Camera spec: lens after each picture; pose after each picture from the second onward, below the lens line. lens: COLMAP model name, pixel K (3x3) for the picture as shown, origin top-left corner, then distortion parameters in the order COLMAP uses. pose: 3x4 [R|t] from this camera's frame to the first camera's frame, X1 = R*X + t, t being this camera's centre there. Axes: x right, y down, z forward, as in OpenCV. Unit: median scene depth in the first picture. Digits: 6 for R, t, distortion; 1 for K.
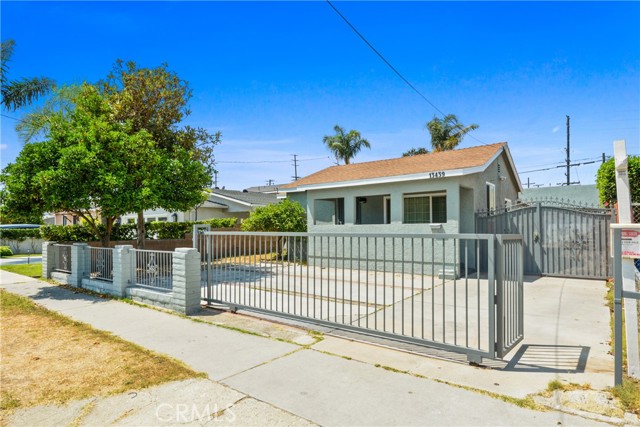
lens RADIAL K [[350.8, 0, 319.7], [0, 350.8, 212.3], [0, 0, 1]] dist [0.002181, 0.004226]
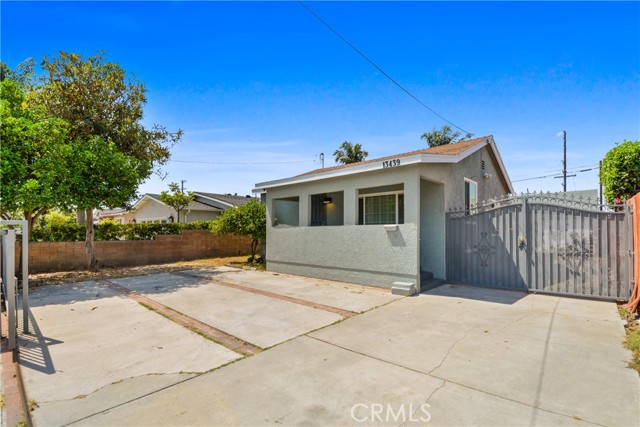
lens RADIAL K [[295.9, 0, 319.5], [0, 295.9, 218.6], [0, 0, 1]] dist [-0.000749, -0.002276]
pose [[0.996961, 0.003883, -0.077807, 0.210466], [-0.003887, 0.999992, 0.000094, 0.017707], [0.077807, 0.000209, 0.996968, 0.295366]]
